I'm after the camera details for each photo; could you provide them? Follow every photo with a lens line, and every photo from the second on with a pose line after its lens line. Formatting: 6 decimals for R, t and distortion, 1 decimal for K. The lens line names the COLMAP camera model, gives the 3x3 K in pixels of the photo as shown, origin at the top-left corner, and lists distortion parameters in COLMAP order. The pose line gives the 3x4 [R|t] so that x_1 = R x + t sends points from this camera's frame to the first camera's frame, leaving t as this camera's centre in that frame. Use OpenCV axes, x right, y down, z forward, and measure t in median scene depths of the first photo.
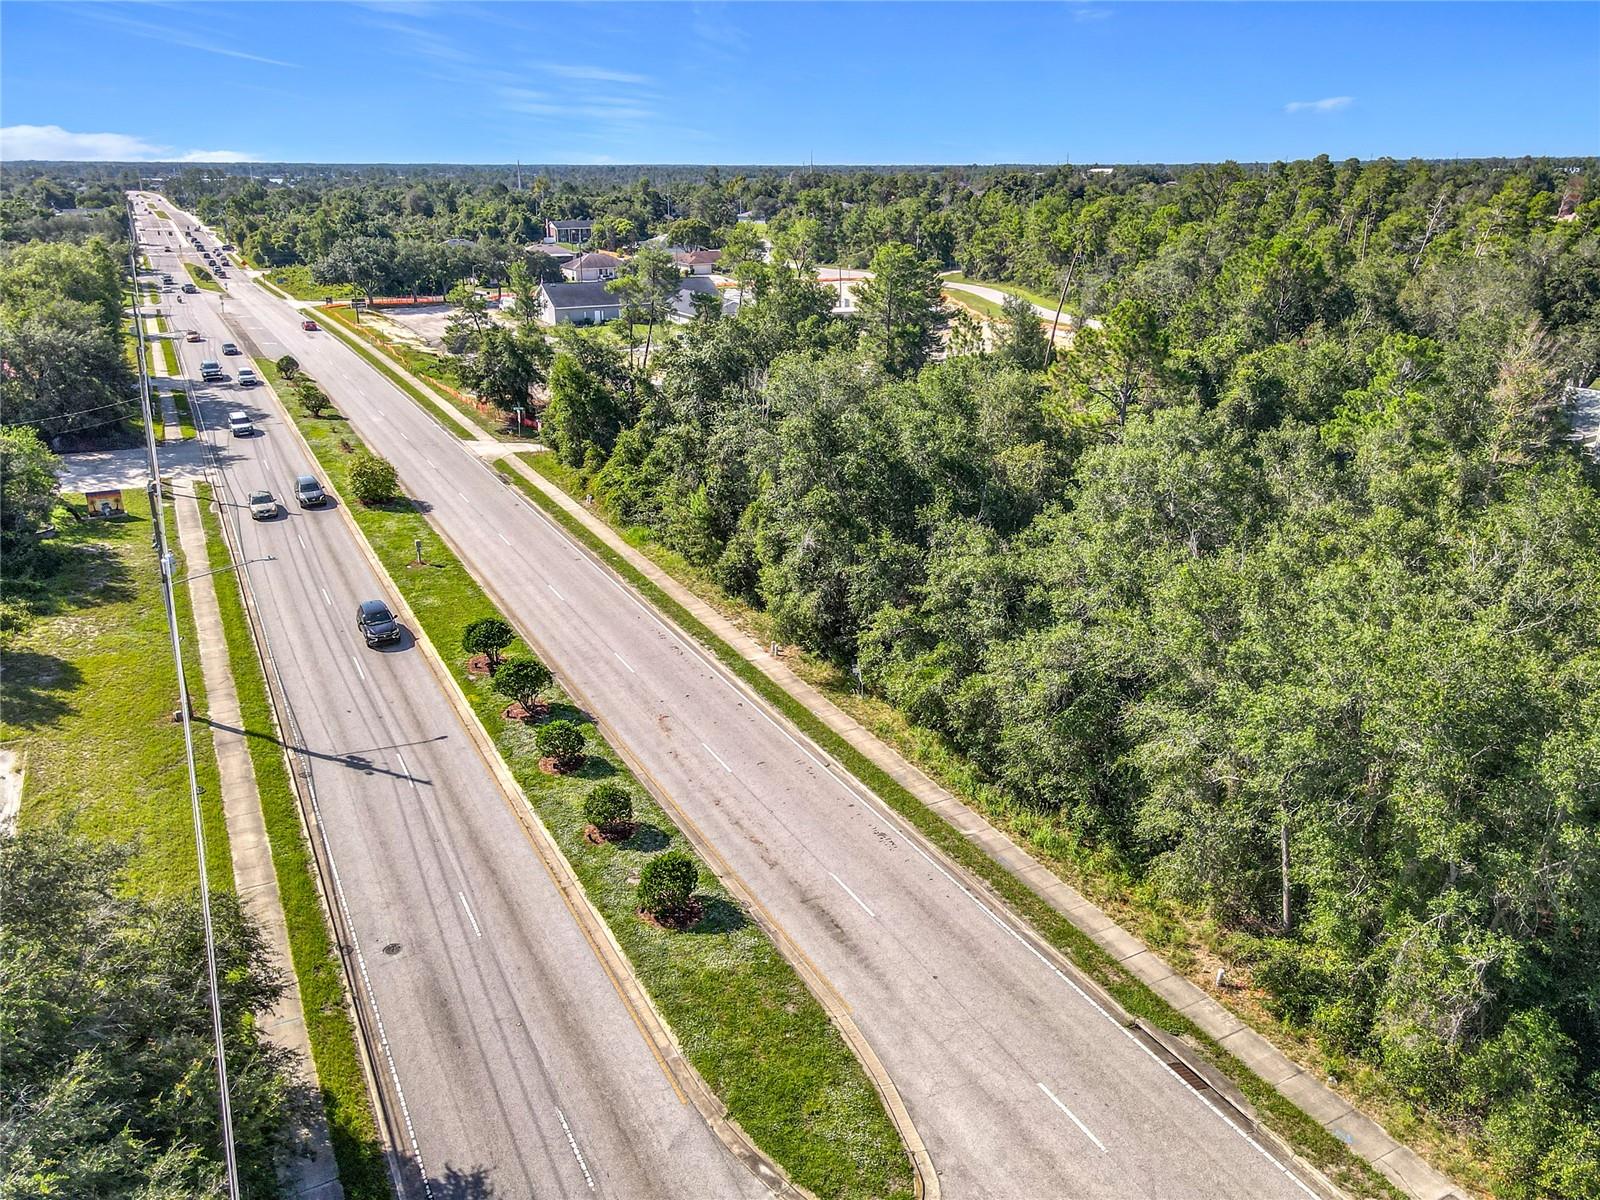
lens RADIAL K [[1180.7, 0, 806.8], [0, 1180.7, 596.7], [0, 0, 1]] dist [0.014444, 0.003054]
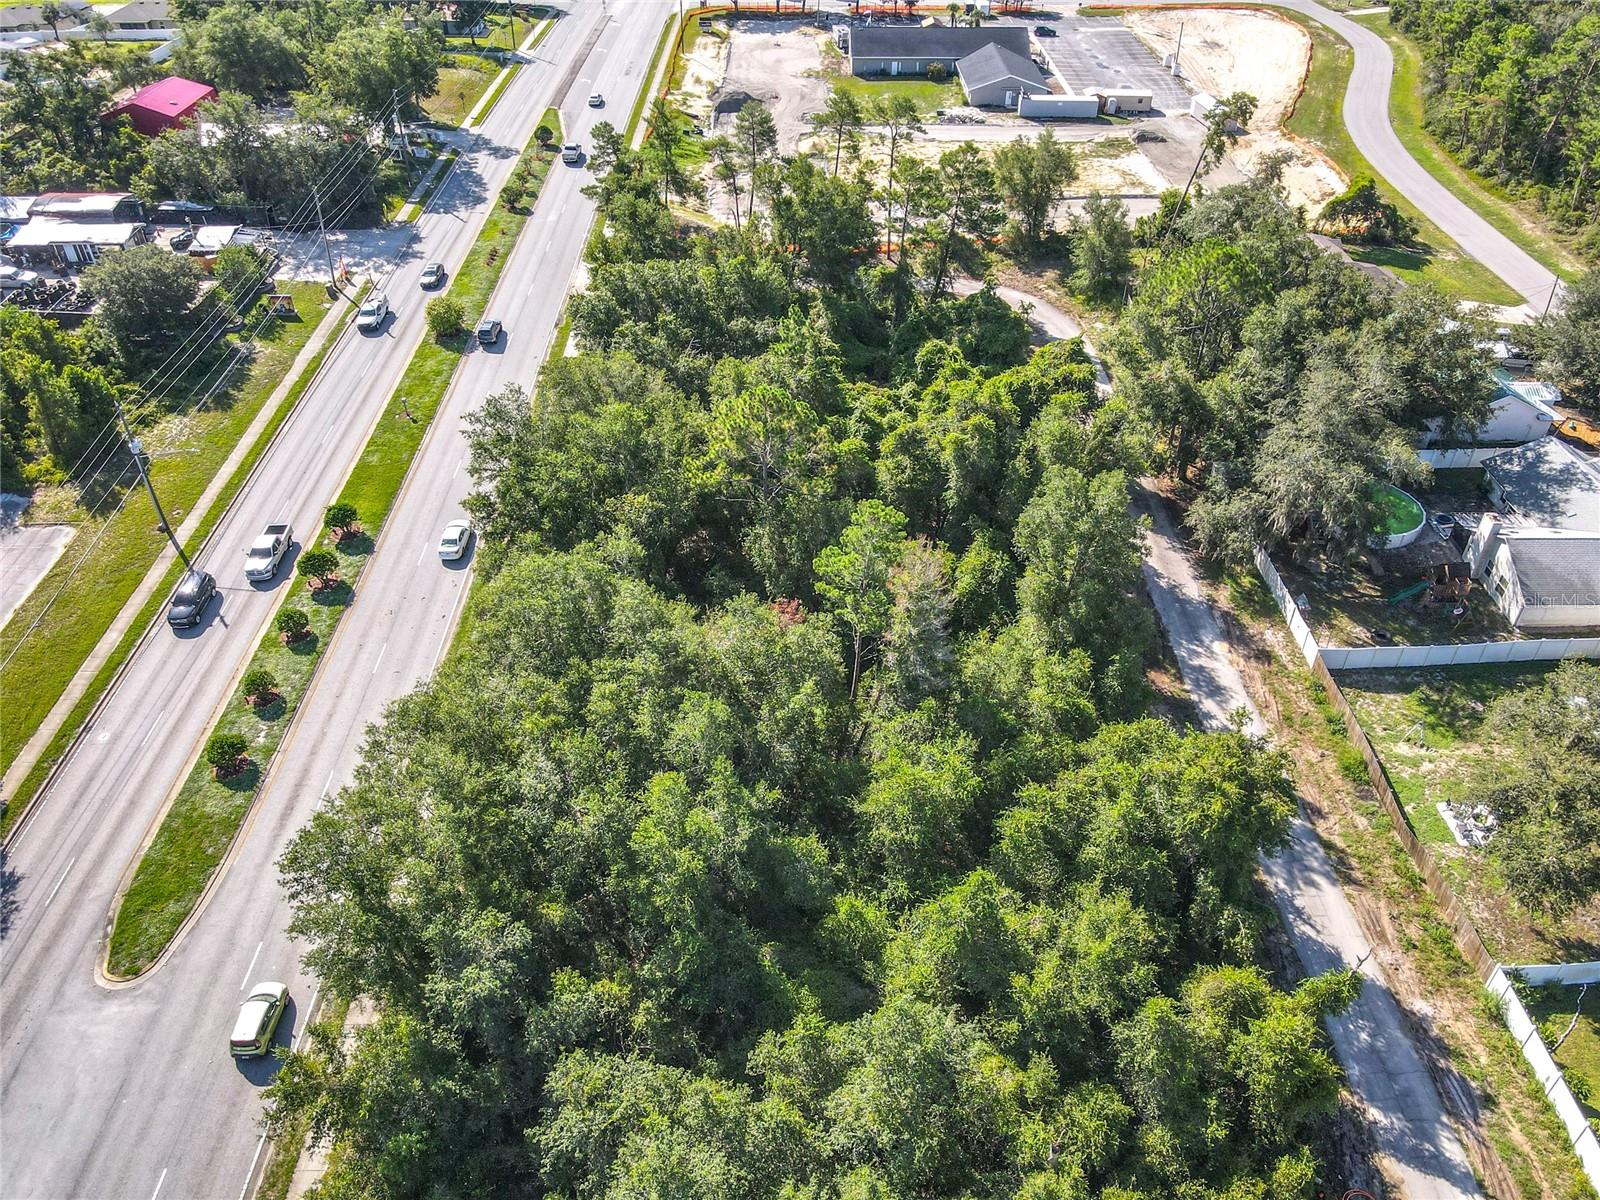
lens RADIAL K [[1180.7, 0, 809.4], [0, 1180.7, 571.0], [0, 0, 1]] dist [0.014444, 0.003054]
pose [[0.888981, 0.279863, -0.362476, 0.964513], [-0.165355, 0.934299, 0.315823, -0.558995], [0.427048, -0.220823, 0.876851, -0.077833]]
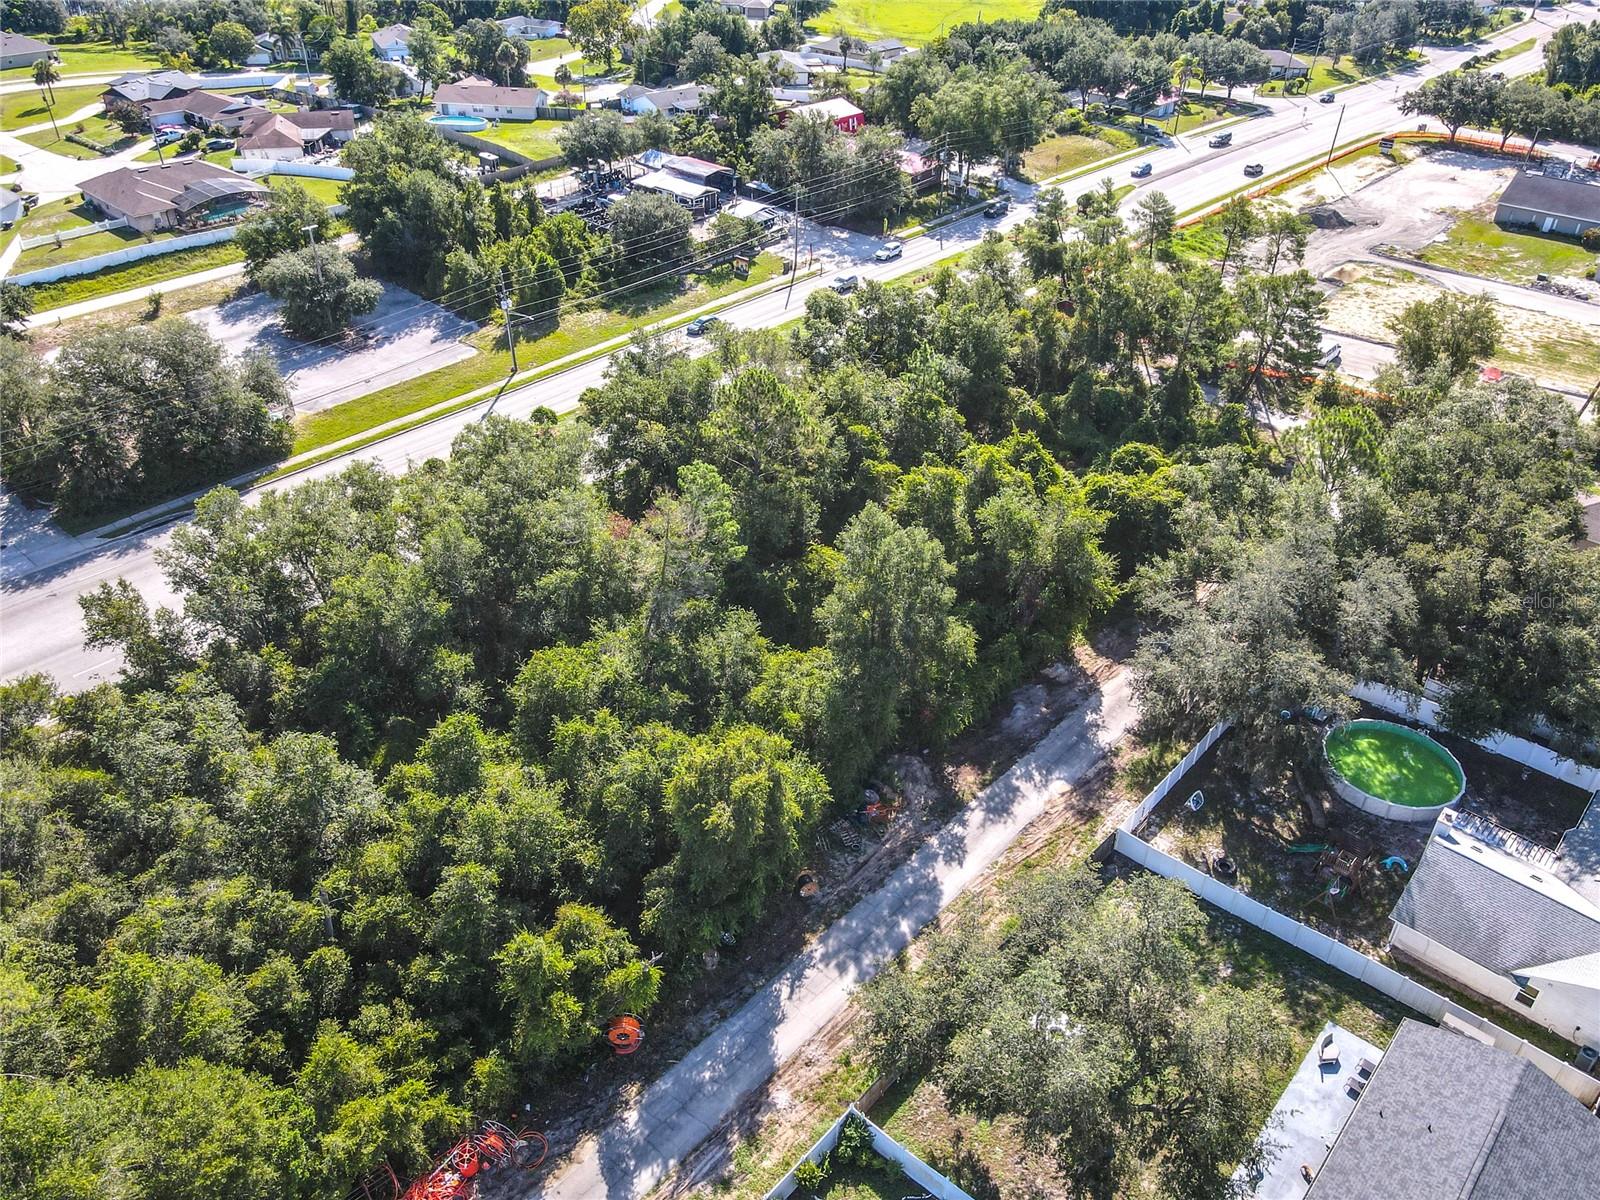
lens RADIAL K [[1180.7, 0, 811.4], [0, 1180.7, 586.5], [0, 0, 1]] dist [0.014444, 0.003054]
pose [[0.340327, 0.532085, -0.775283, 1.799206], [-0.343932, 0.837806, 0.424019, -0.774490], [0.875151, 0.122339, 0.468128, 0.536744]]
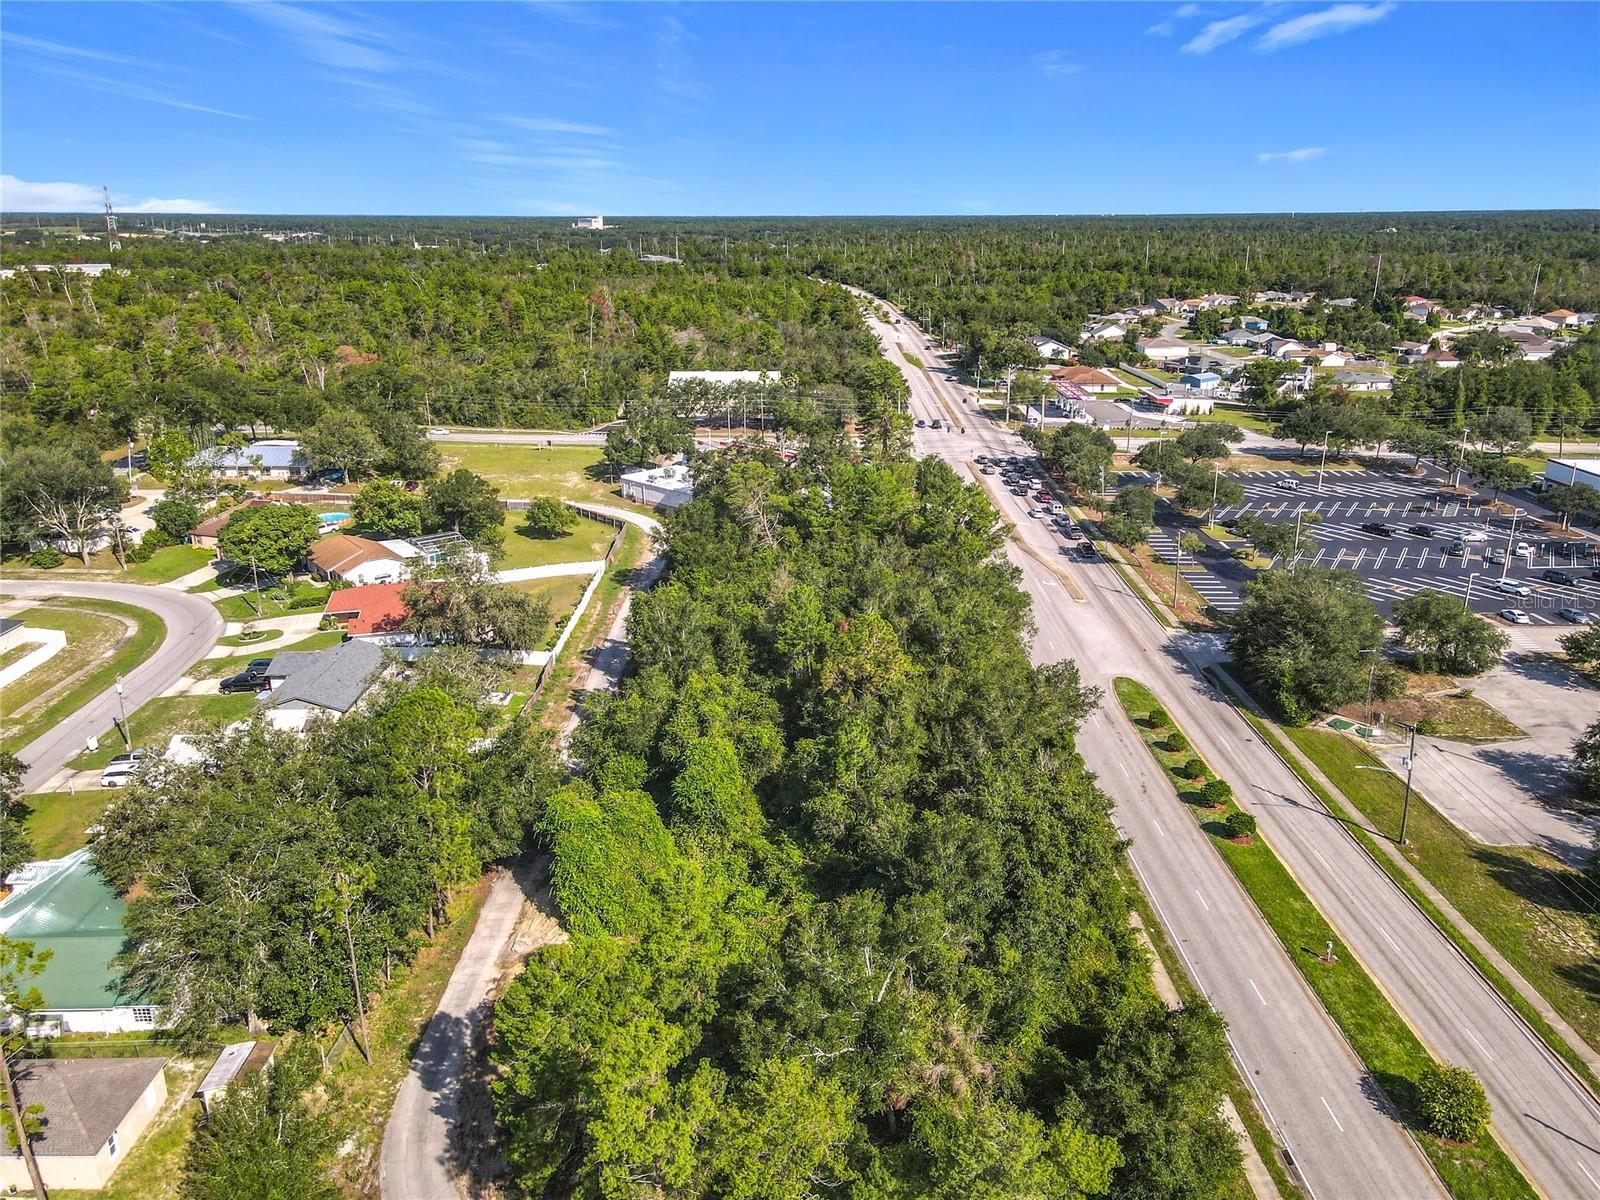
lens RADIAL K [[1180.7, 0, 813.0], [0, 1180.7, 620.4], [0, 0, 1]] dist [0.014444, 0.003054]
pose [[-0.887892, -0.147054, 0.435917, -0.506298], [0.162513, 0.786193, 0.596229, -1.579145], [-0.430393, 0.600229, -0.674156, 2.685971]]
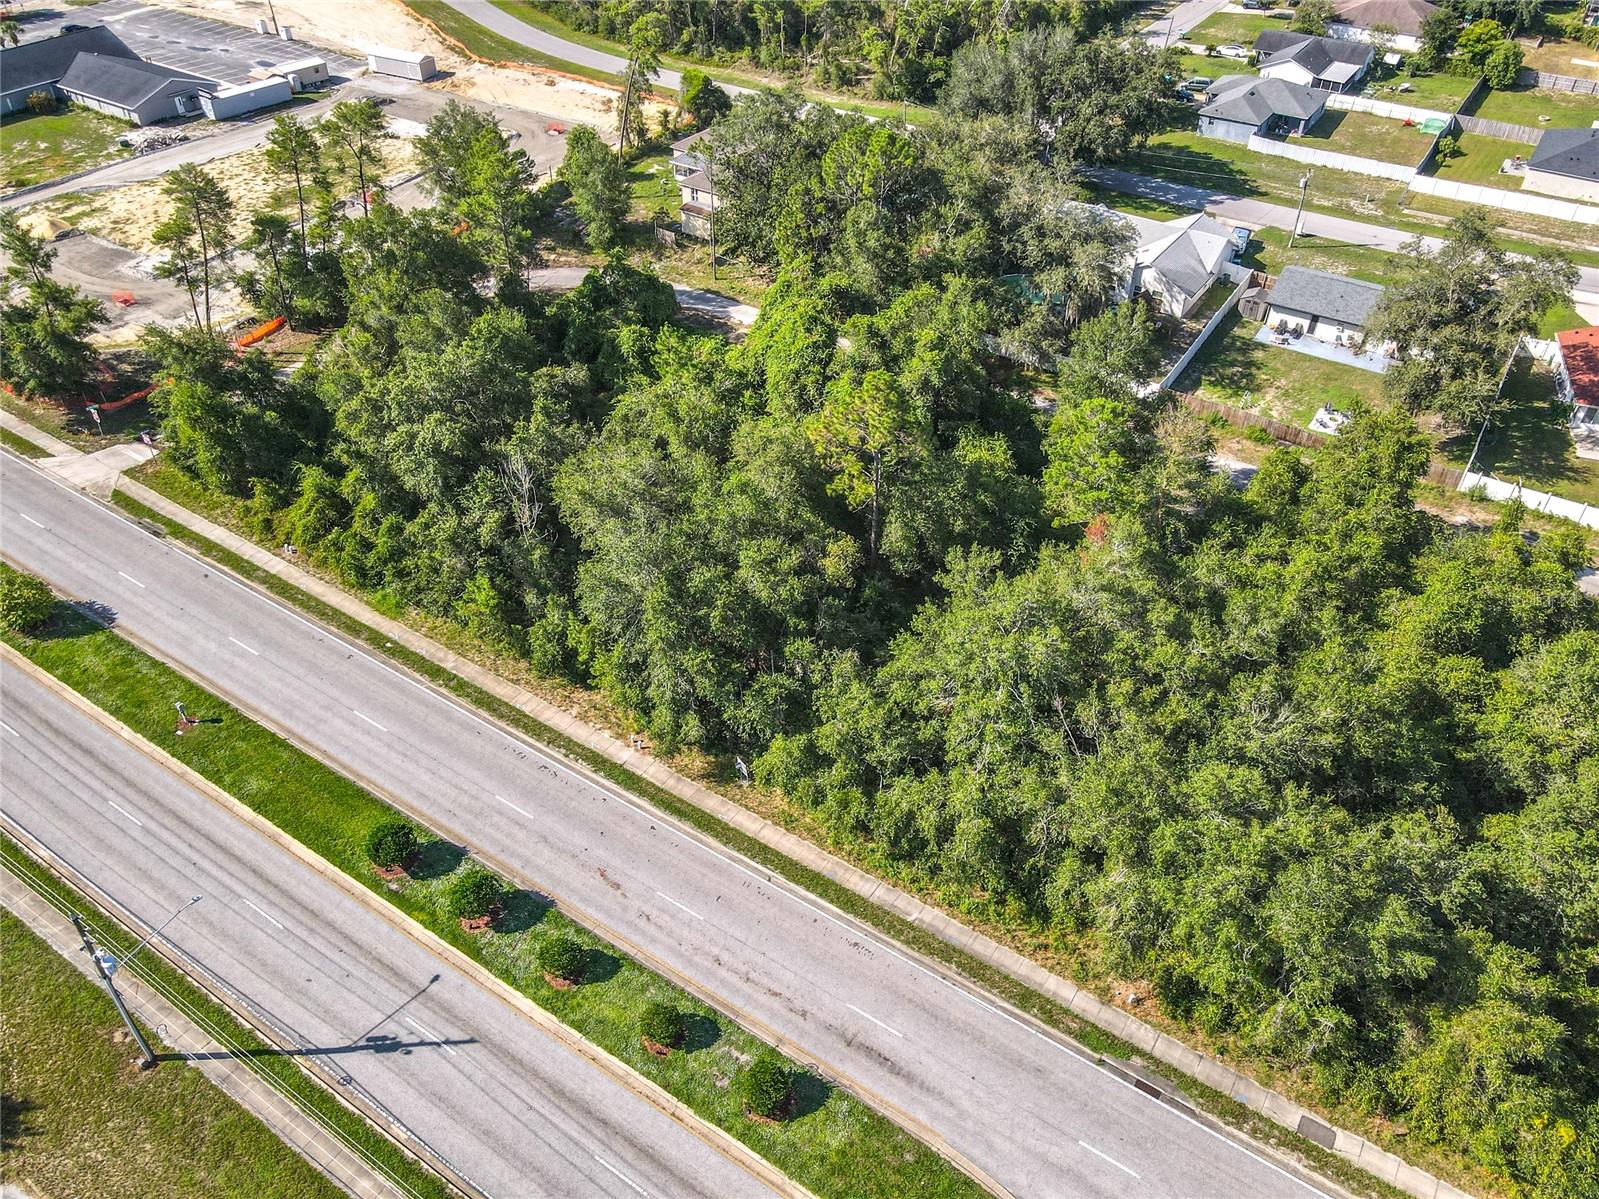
lens RADIAL K [[1156.5, 0, 803.3], [0, 1156.5, 603.9], [0, 0, 1]] dist [0.002225, 0.016548]
pose [[0.878359, -0.300561, 0.371683, -0.318368], [0.152762, 0.913306, 0.377538, -0.577680], [-0.452934, -0.274835, 0.848125, 0.043017]]
